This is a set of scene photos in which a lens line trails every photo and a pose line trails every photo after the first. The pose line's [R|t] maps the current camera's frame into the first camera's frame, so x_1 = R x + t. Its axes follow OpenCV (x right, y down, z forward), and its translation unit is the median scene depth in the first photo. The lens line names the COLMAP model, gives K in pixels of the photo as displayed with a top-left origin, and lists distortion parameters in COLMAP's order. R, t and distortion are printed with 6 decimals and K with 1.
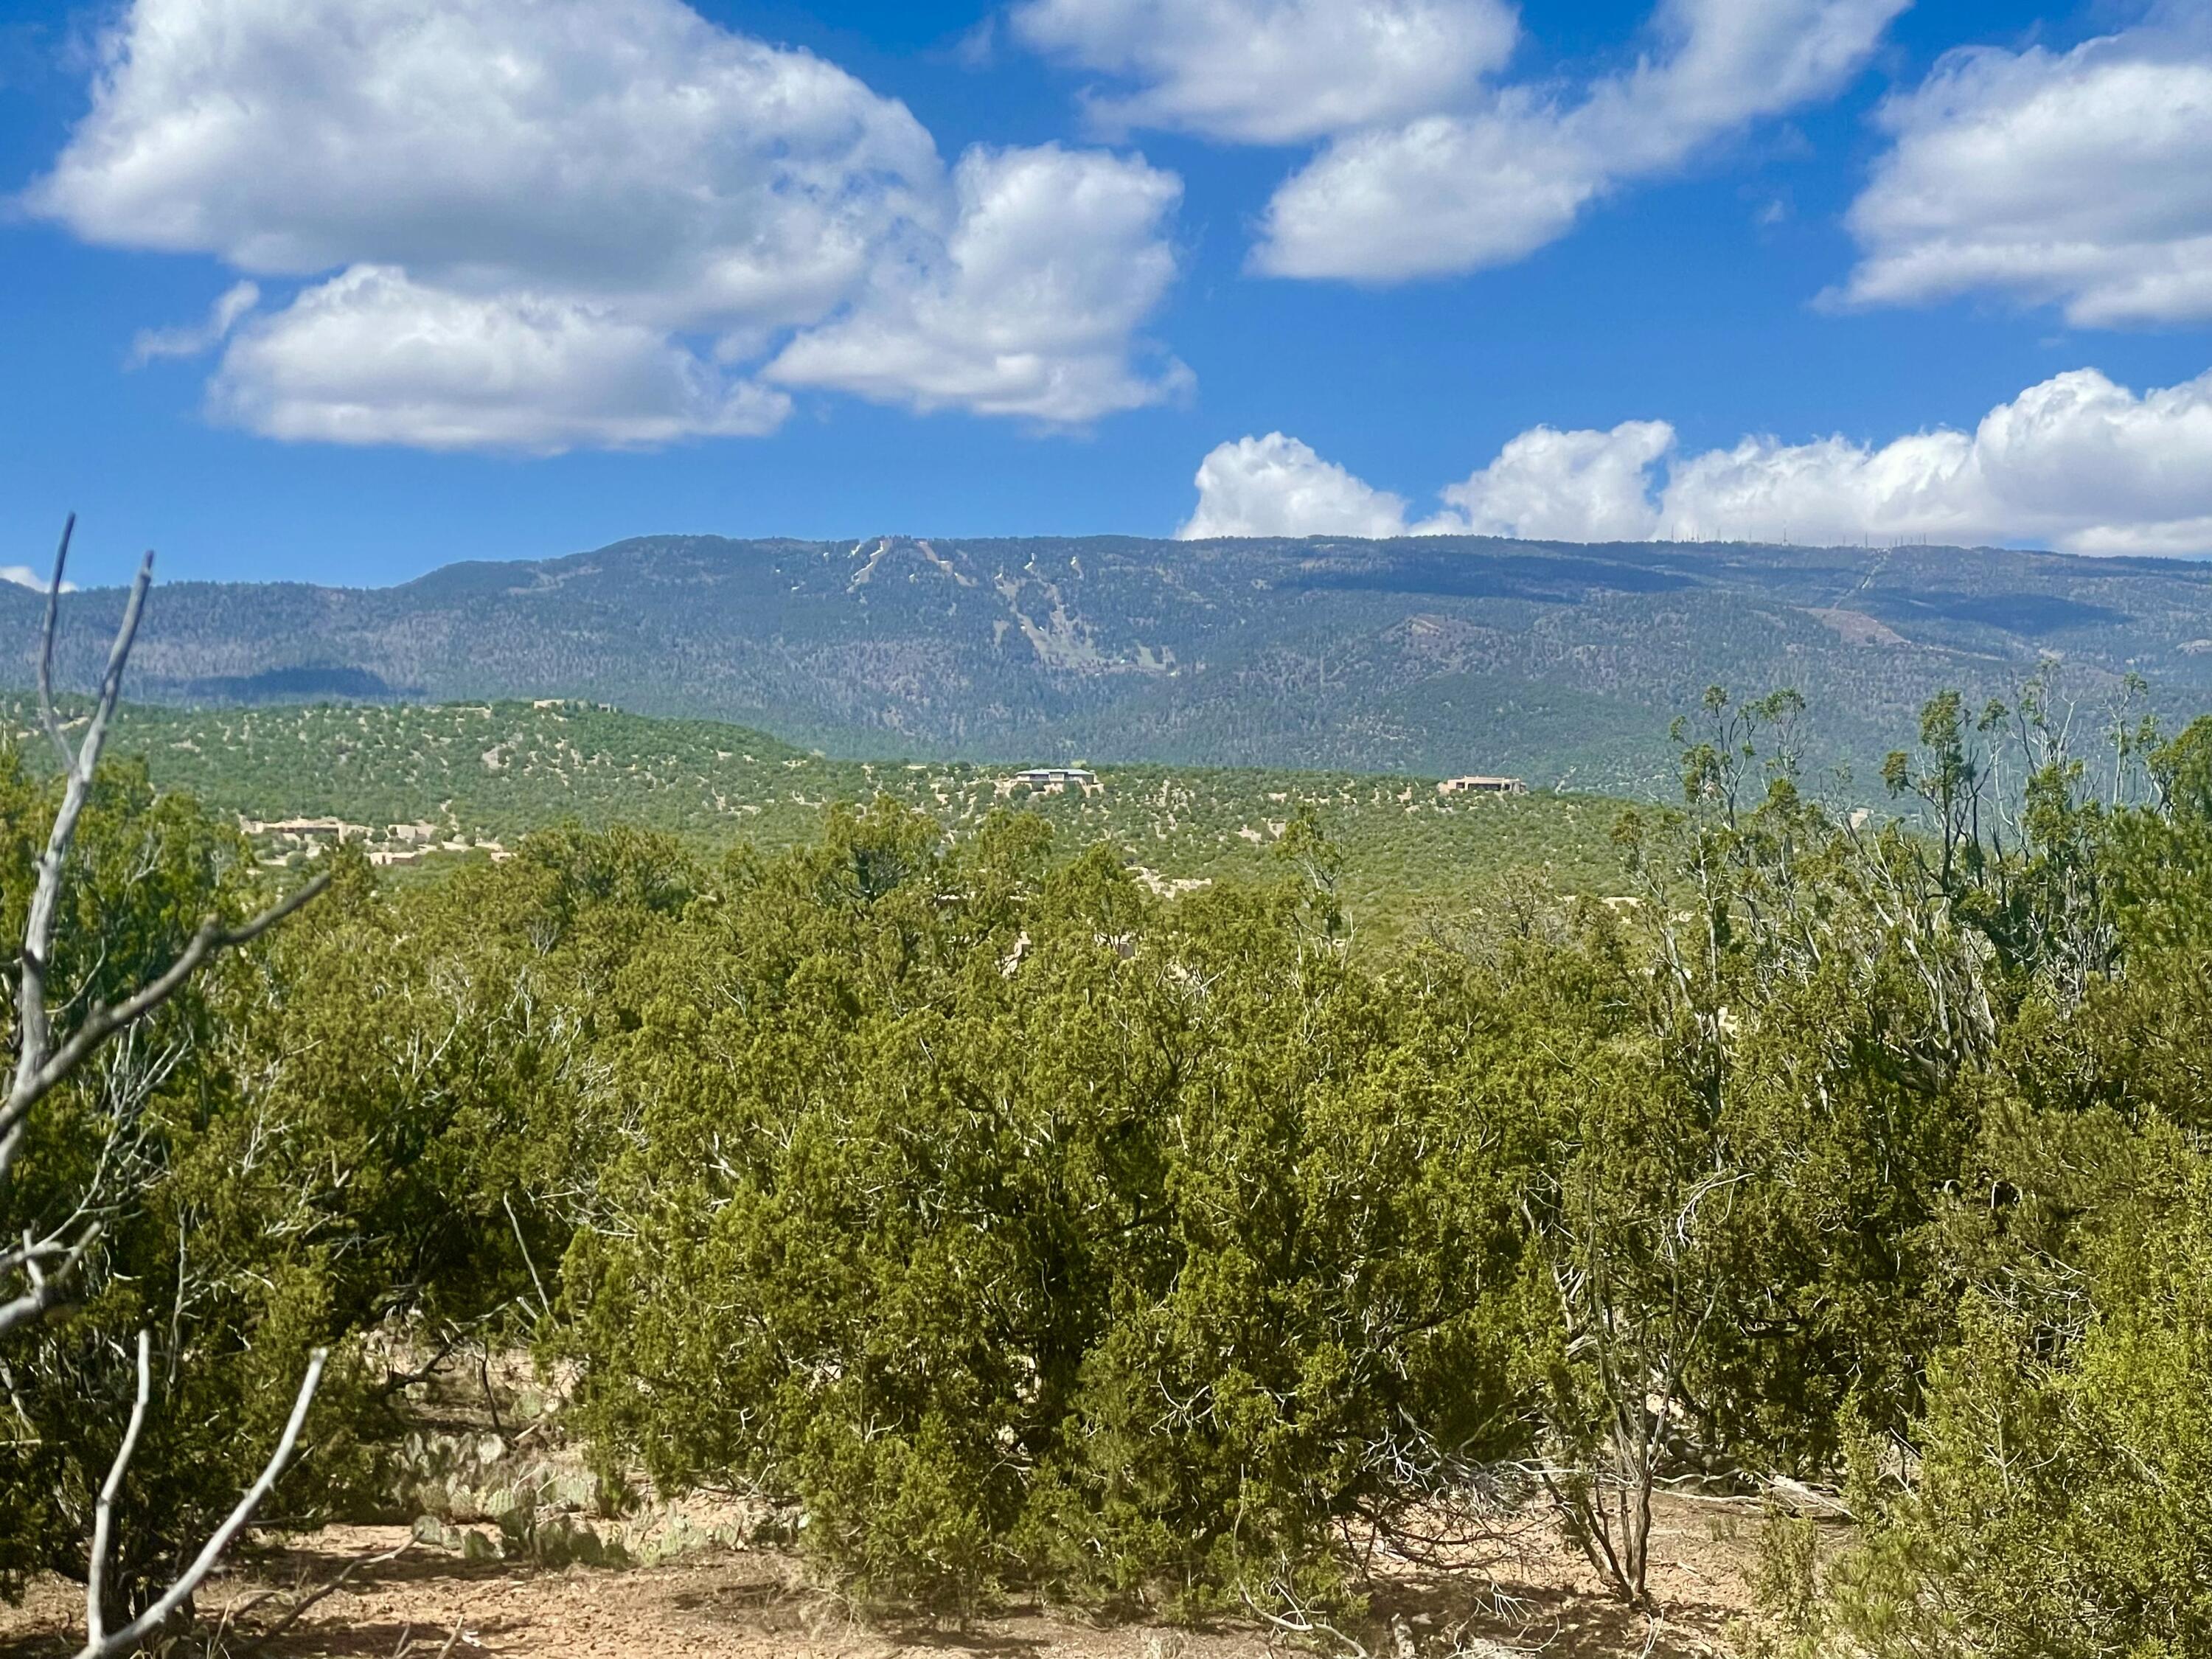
lens RADIAL K [[4262.2, 0, 1105.1], [0, 4262.2, 825.4], [0, 0, 1]] dist [0.042363, 0.000000]
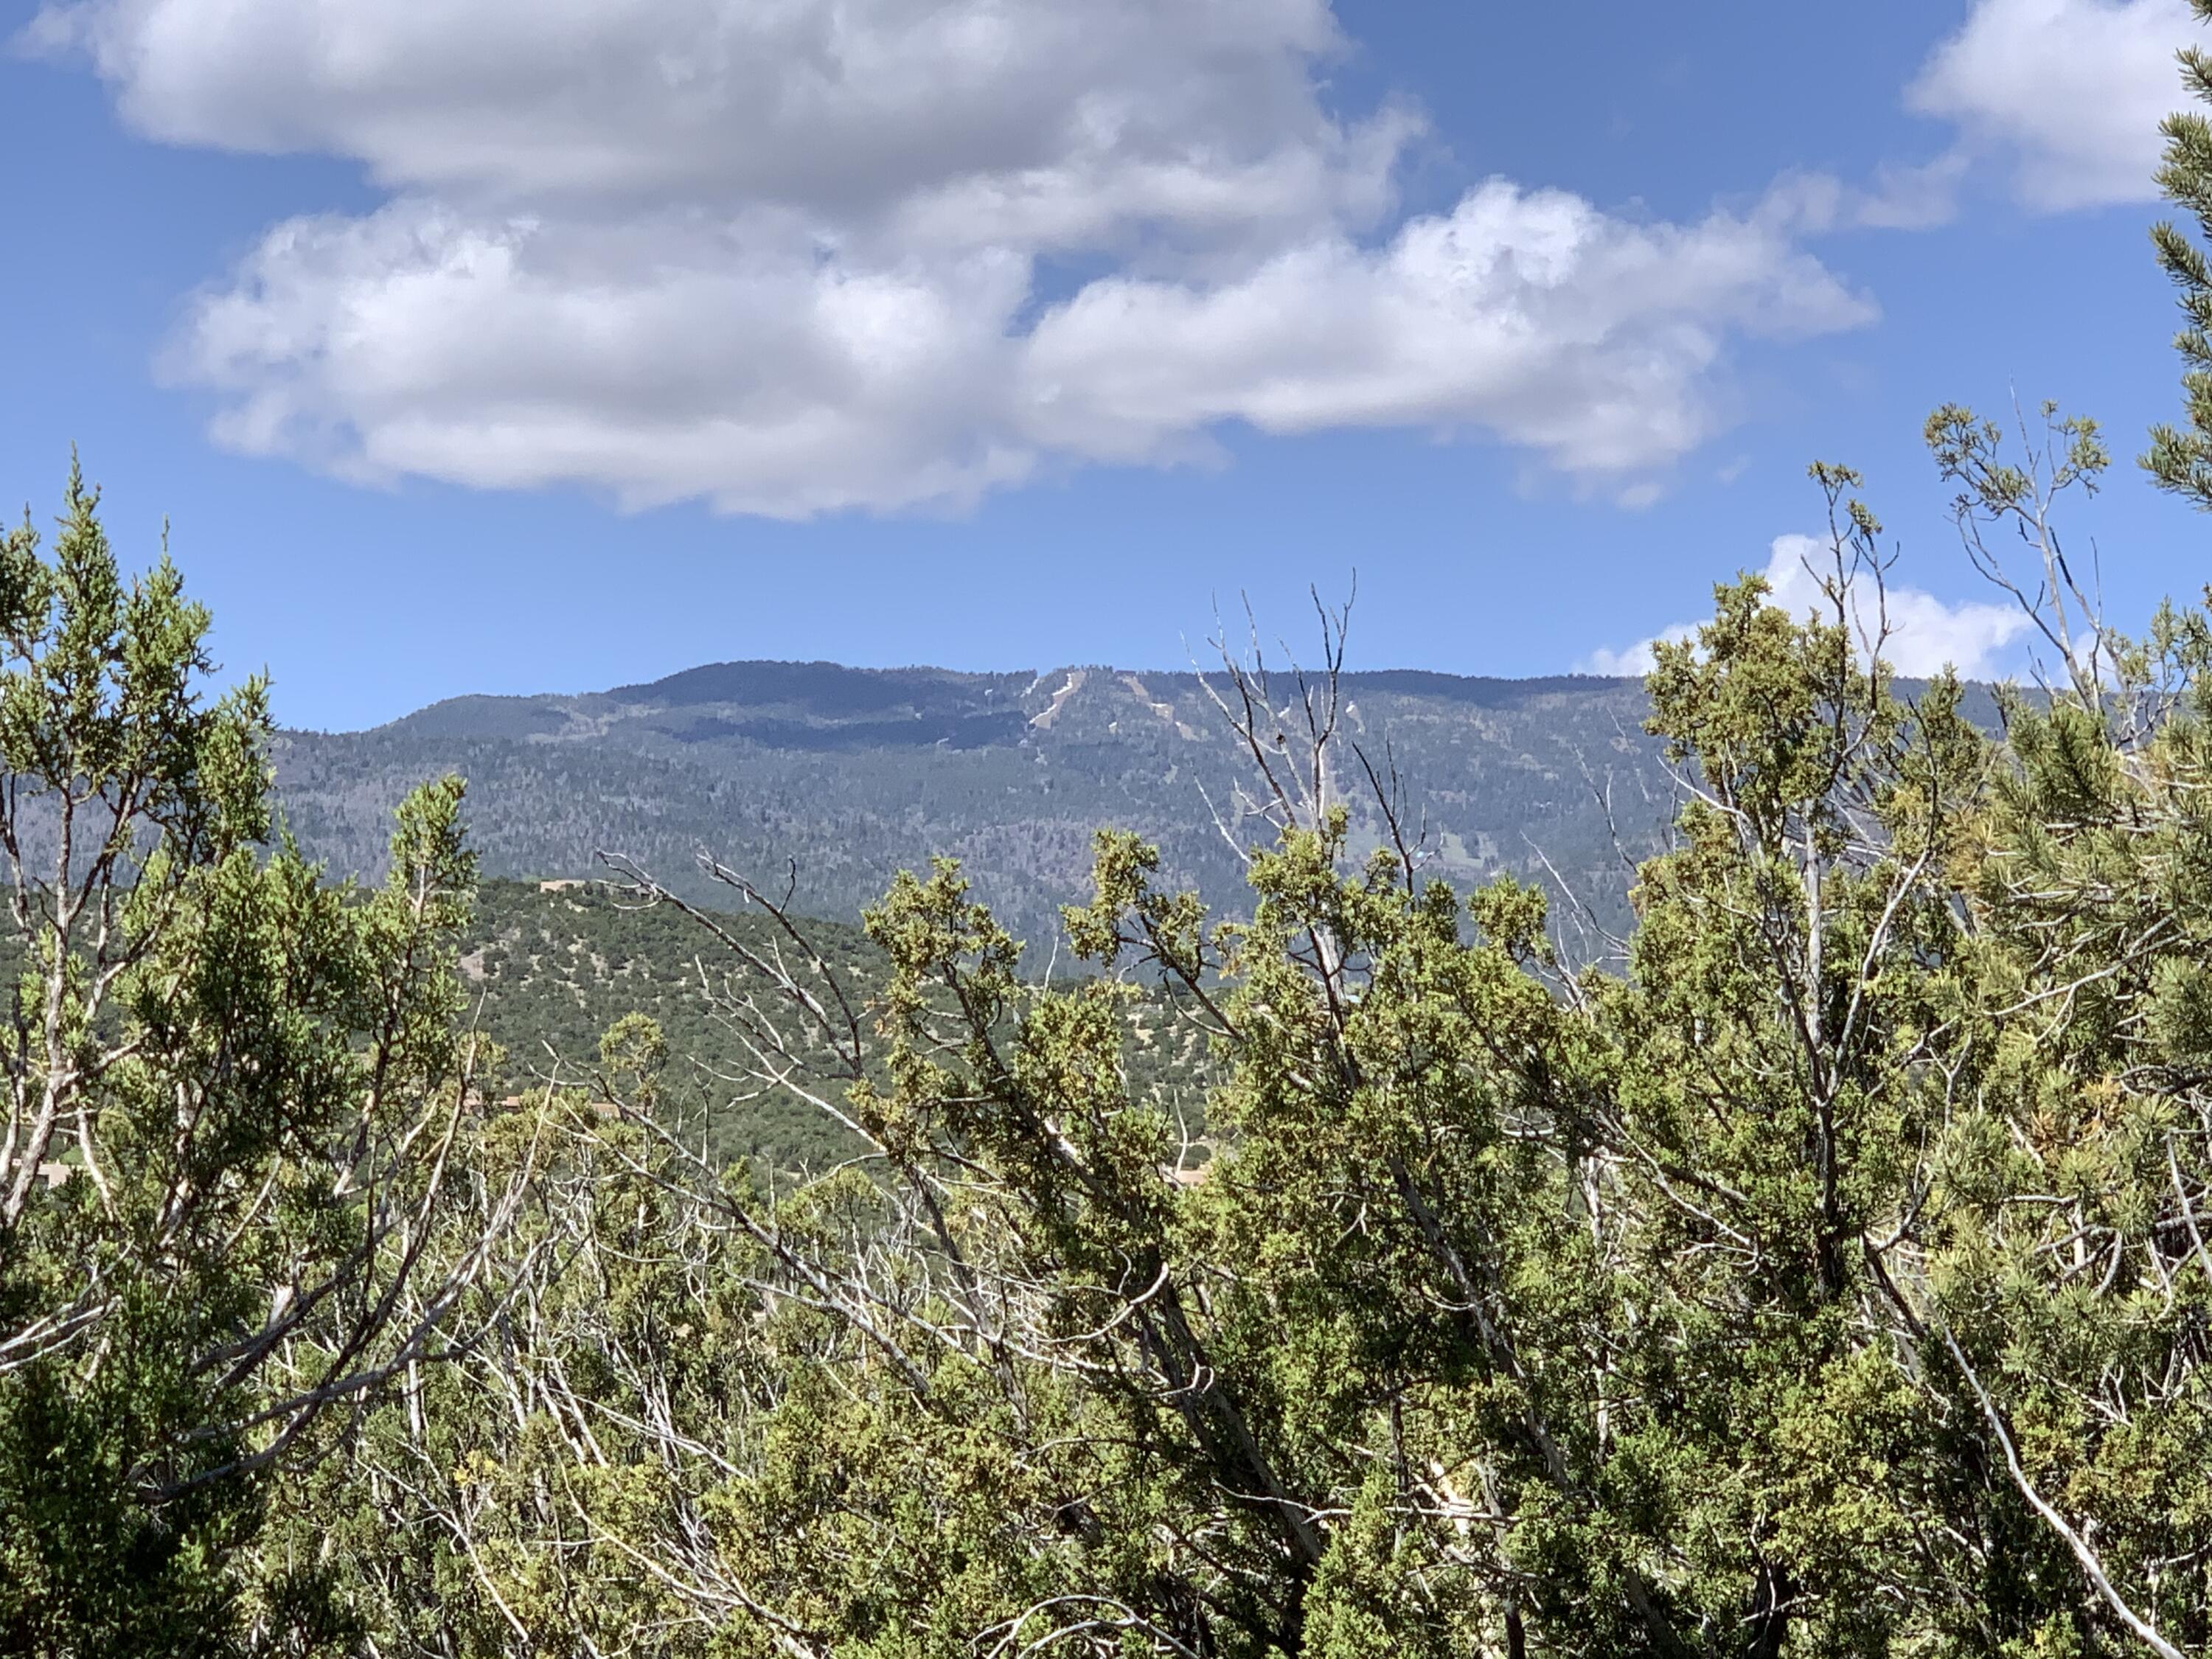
lens RADIAL K [[5920.4, 0, 1107.2], [0, 5920.4, 829.5], [0, 0, 1]] dist [-0.033965, 0.000000]
pose [[0.998662, 0.018820, -0.048163, -0.015237], [-0.021147, 0.998610, -0.048271, 0.188194], [0.047187, 0.049224, 0.997672, 2.570766]]
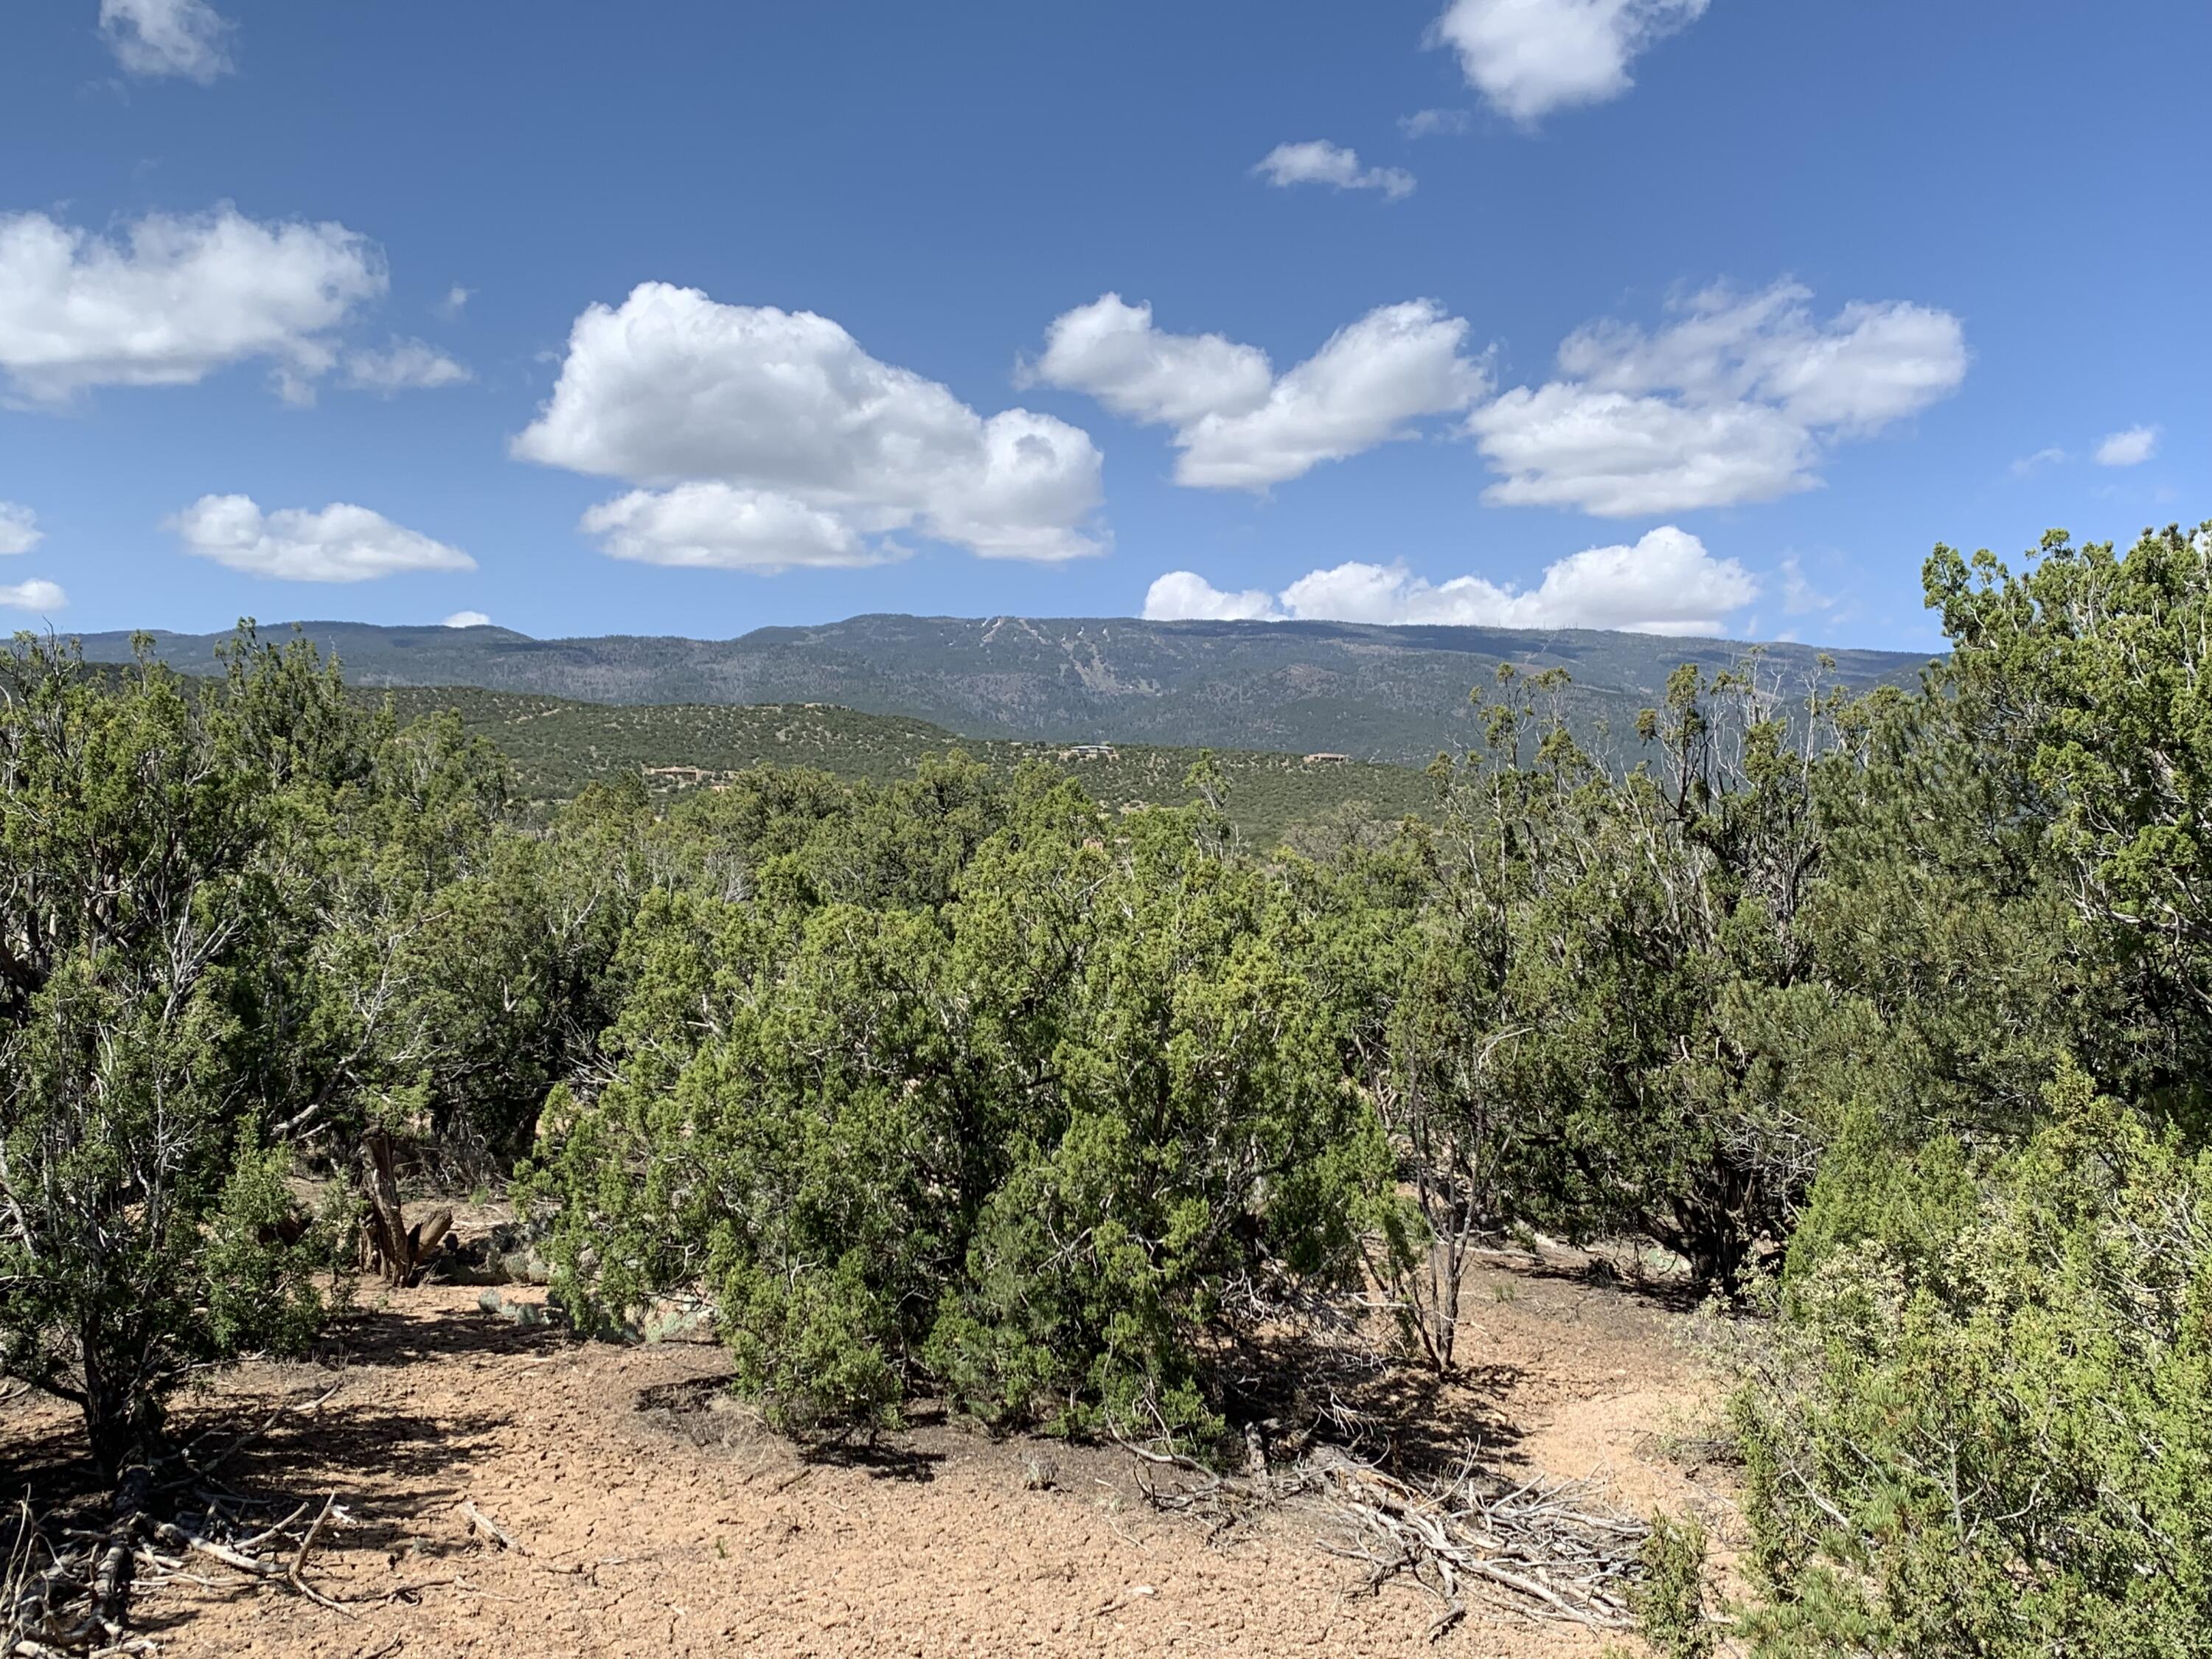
lens RADIAL K [[2334.2, 0, 1096.8], [0, 2334.2, 833.4], [0, 0, 1]] dist [0.077271, 0.000000]
pose [[0.999832, 0.015357, -0.009995, 0.022353], [-0.015114, 0.999598, 0.023983, 0.005776], [0.010359, -0.023828, 0.999662, 0.265738]]
